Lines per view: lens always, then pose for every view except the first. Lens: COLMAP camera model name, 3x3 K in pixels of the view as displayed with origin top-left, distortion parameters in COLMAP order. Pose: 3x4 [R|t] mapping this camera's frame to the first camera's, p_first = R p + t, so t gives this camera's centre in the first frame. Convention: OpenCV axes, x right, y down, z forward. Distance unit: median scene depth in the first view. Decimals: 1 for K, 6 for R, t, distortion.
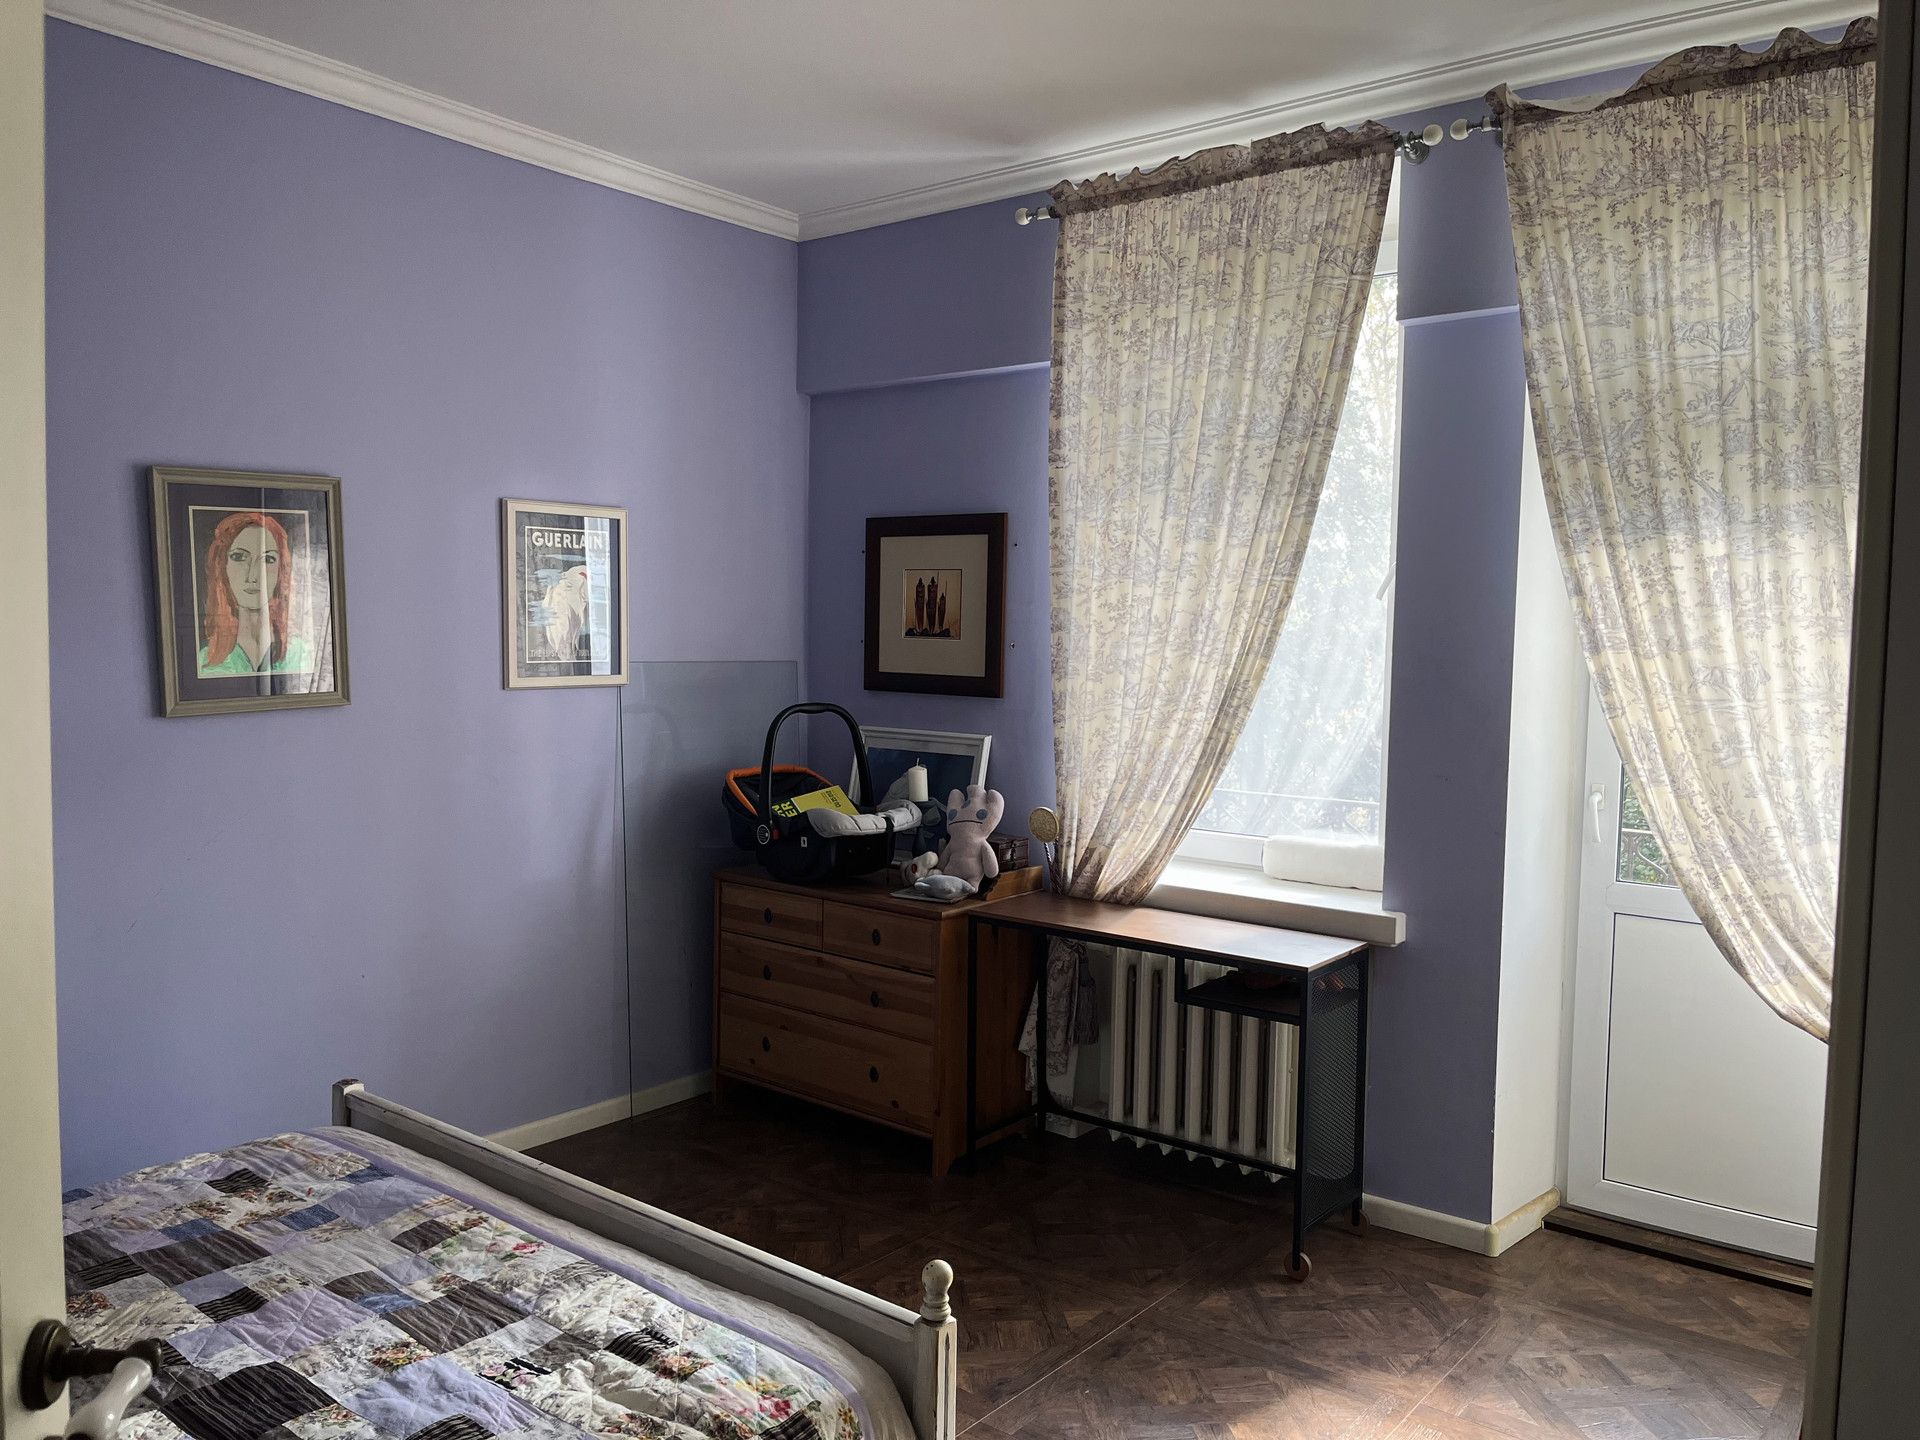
lens RADIAL K [[1436.3, 0, 959.2], [0, 1436.3, 709.0], [0, 0, 1]] dist [0.091416, -0.133313]
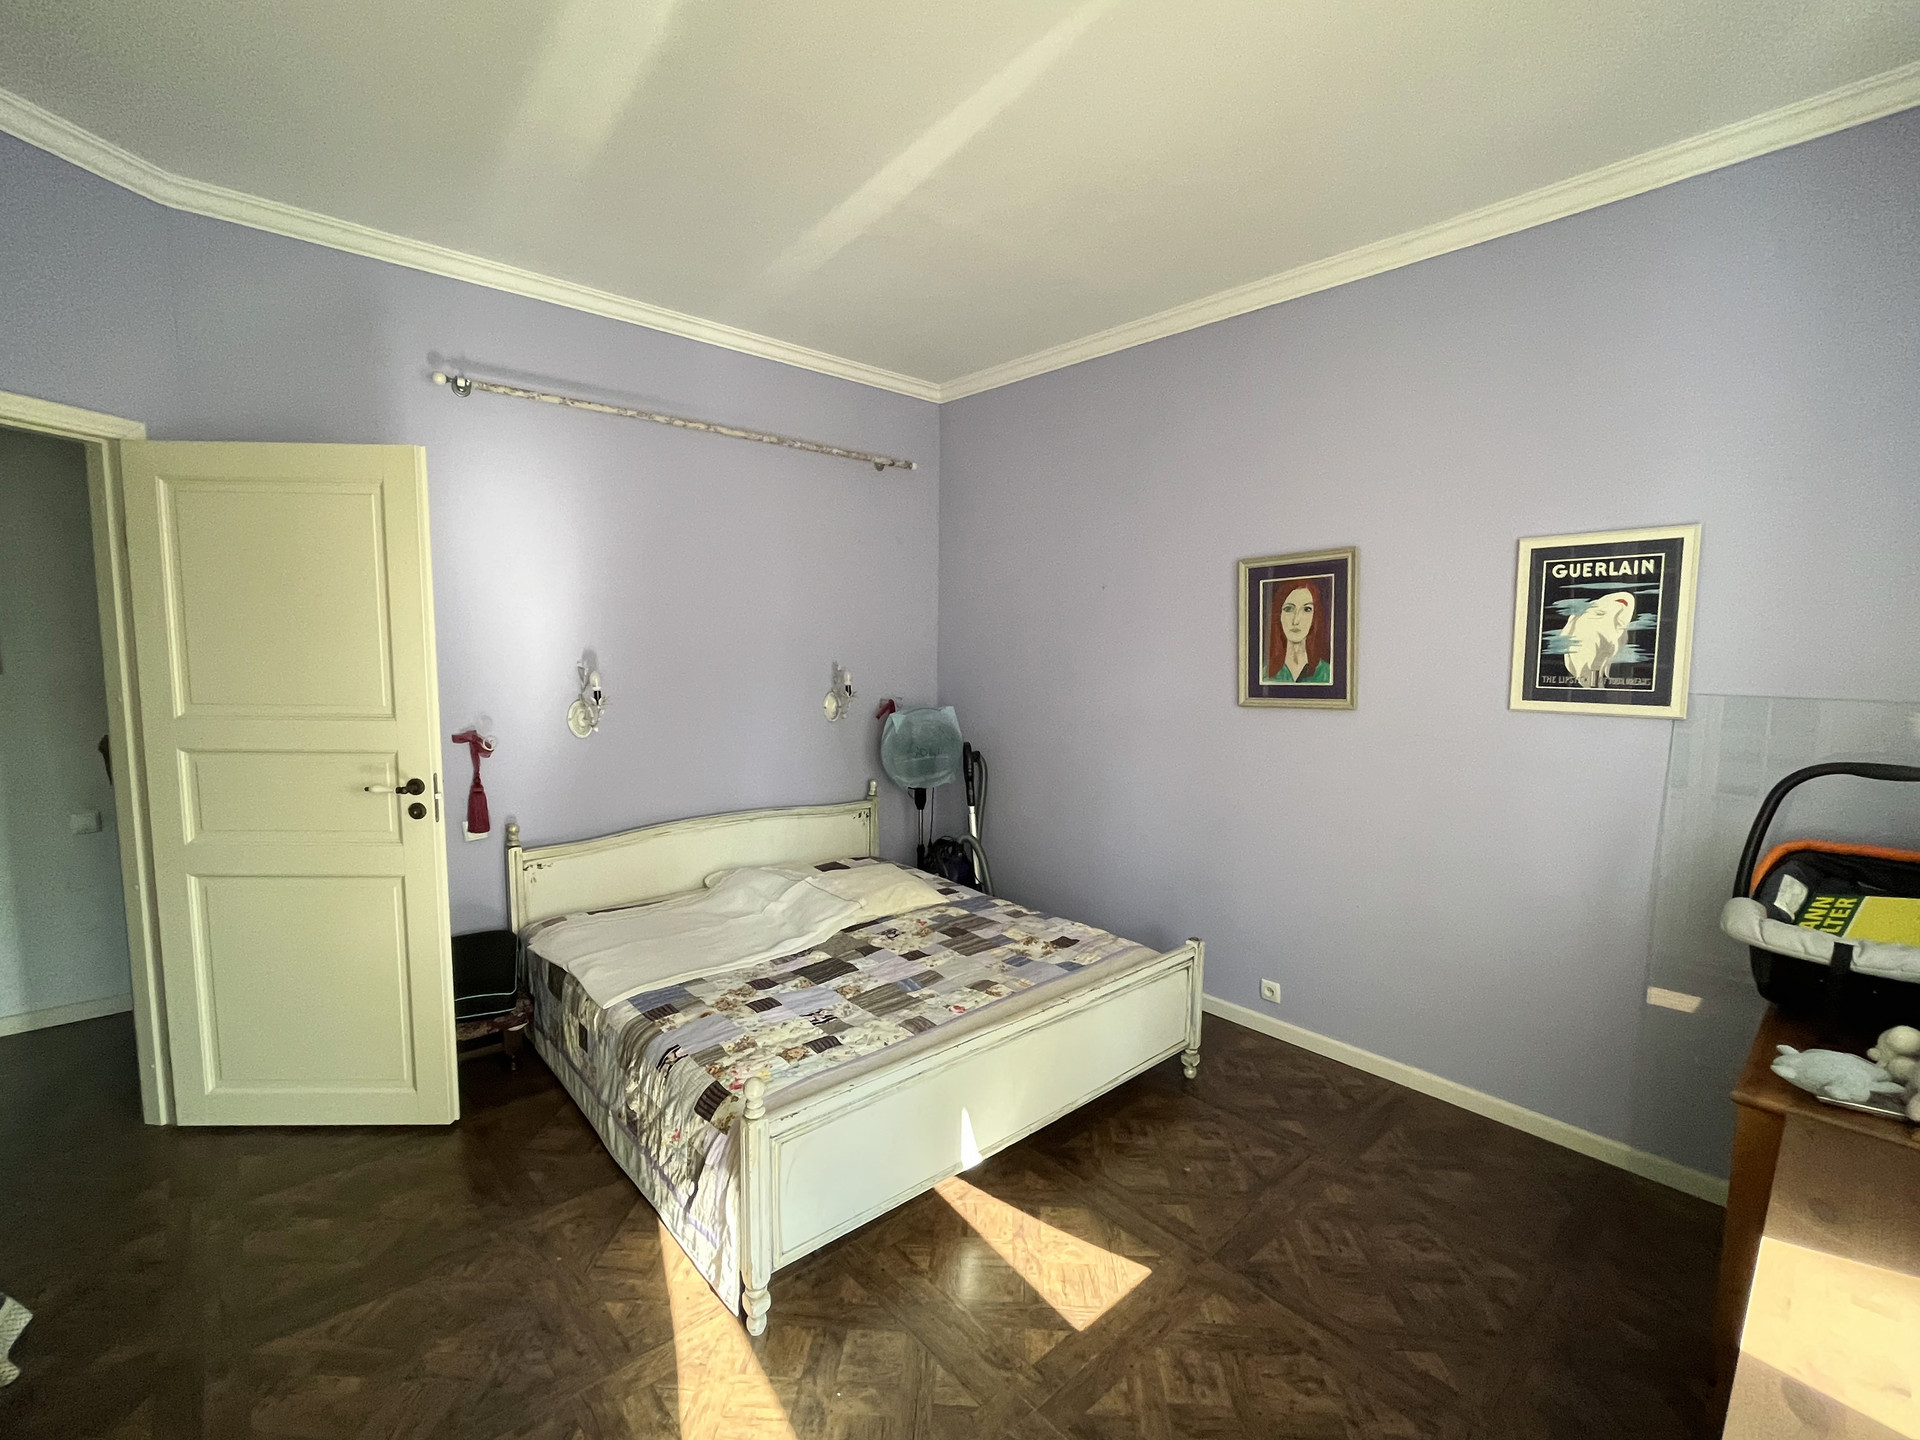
lens RADIAL K [[827.5, 0, 964.0], [0, 827.5, 716.3], [0, 0, 1]] dist [-0.000212, -0.000045]
pose [[-0.170347, 0.068654, -0.982990, 0.616877], [-0.063145, 0.994759, 0.080419, -0.053818], [0.983359, 0.075770, -0.165119, 1.094229]]
